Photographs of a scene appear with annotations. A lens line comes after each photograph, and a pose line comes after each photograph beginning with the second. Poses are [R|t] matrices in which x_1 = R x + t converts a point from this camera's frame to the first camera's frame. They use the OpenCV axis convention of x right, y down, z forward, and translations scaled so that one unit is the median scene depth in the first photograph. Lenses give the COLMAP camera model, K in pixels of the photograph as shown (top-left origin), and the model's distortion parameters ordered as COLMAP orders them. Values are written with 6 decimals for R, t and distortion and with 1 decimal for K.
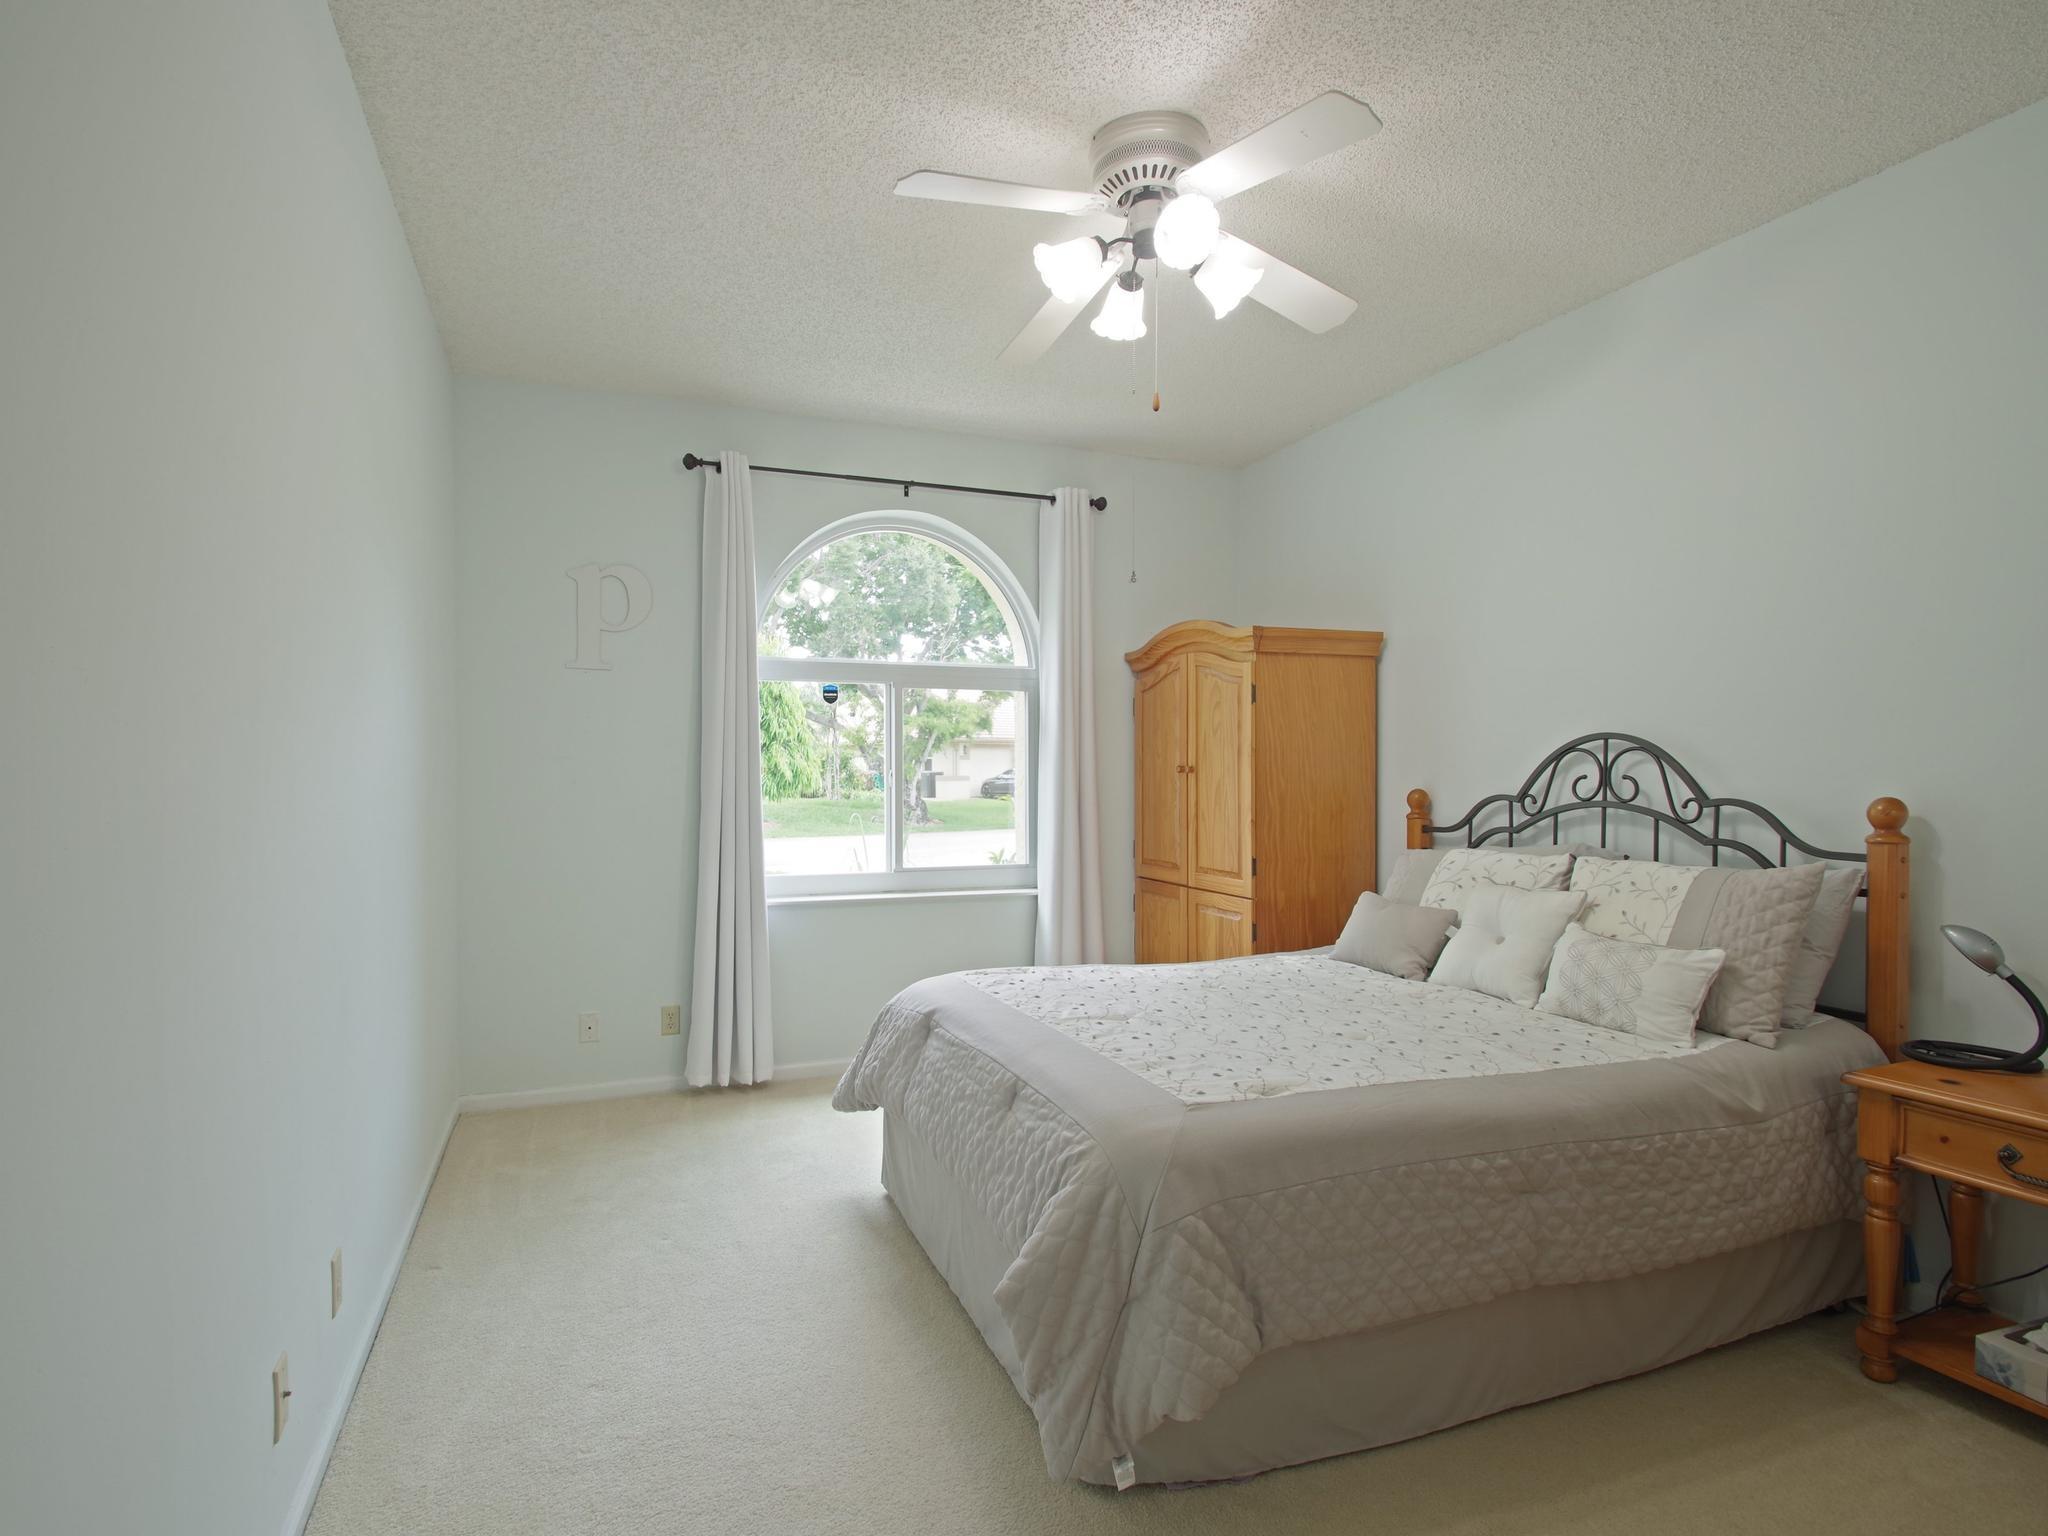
lens RADIAL K [[1047.1, 0, 1015.9], [0, 1047.1, 767.4], [0, 0, 1]] dist [0.010878, -0.015527]
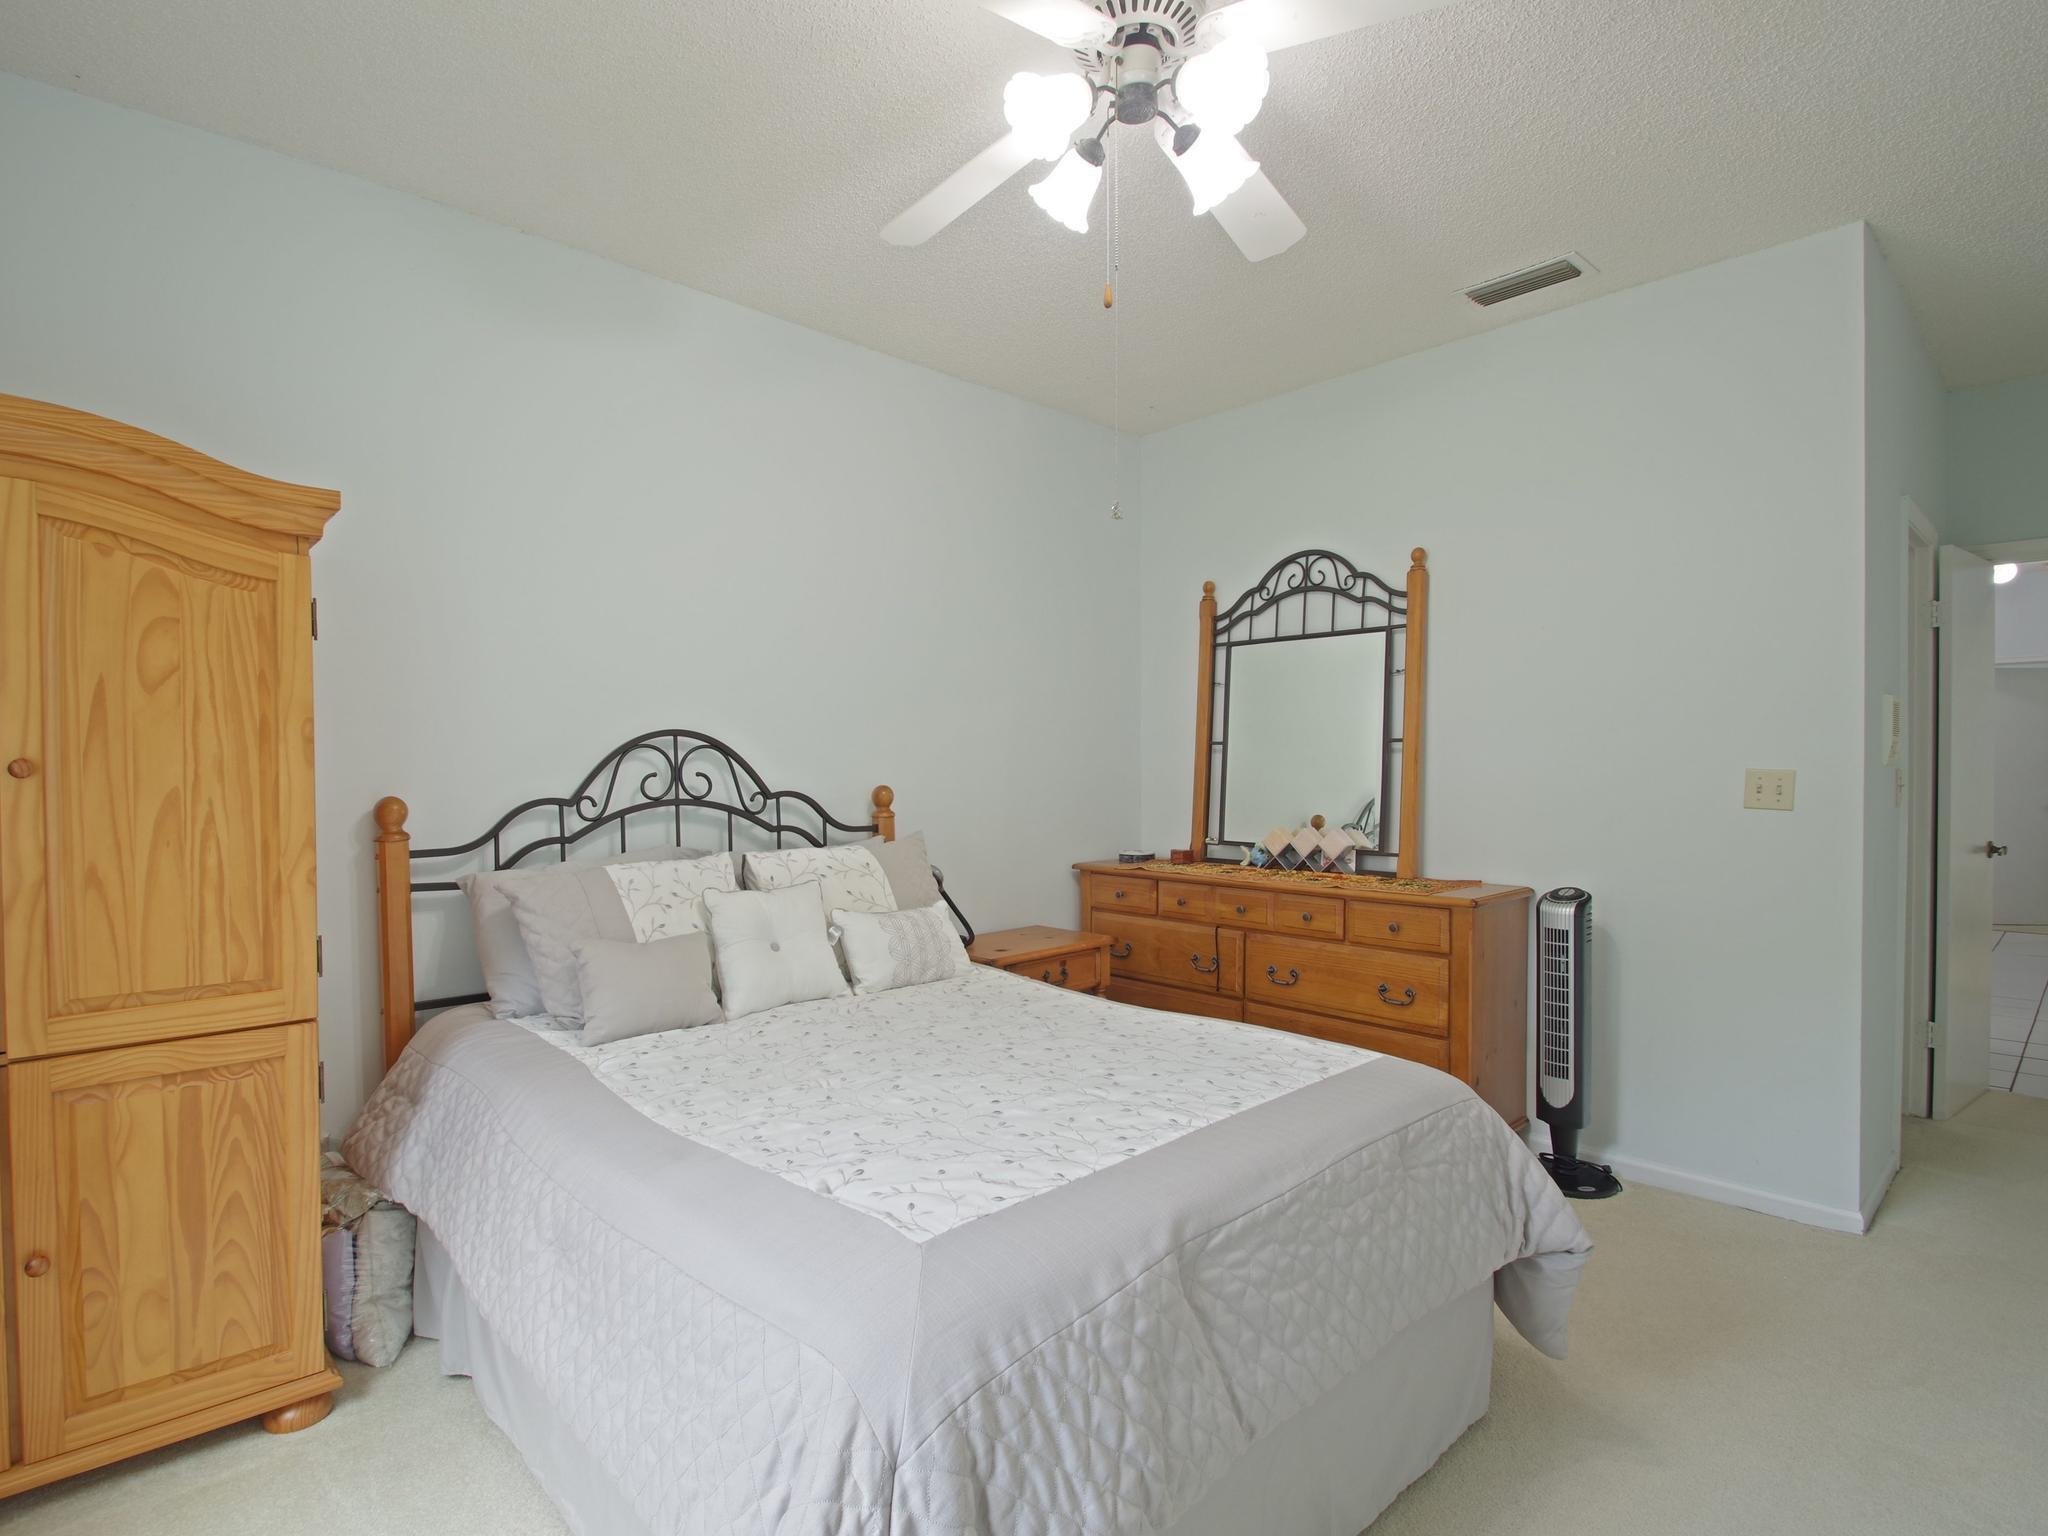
lens RADIAL K [[992.4, 0, 1016.2], [0, 992.4, 772.4], [0, 0, 1]] dist [0.000706, -0.000172]
pose [[-0.328965, -0.004142, 0.944333, -0.423847], [0.002617, 0.999983, 0.005297, 0.003022], [-0.944339, 0.004214, -0.328948, 1.015837]]
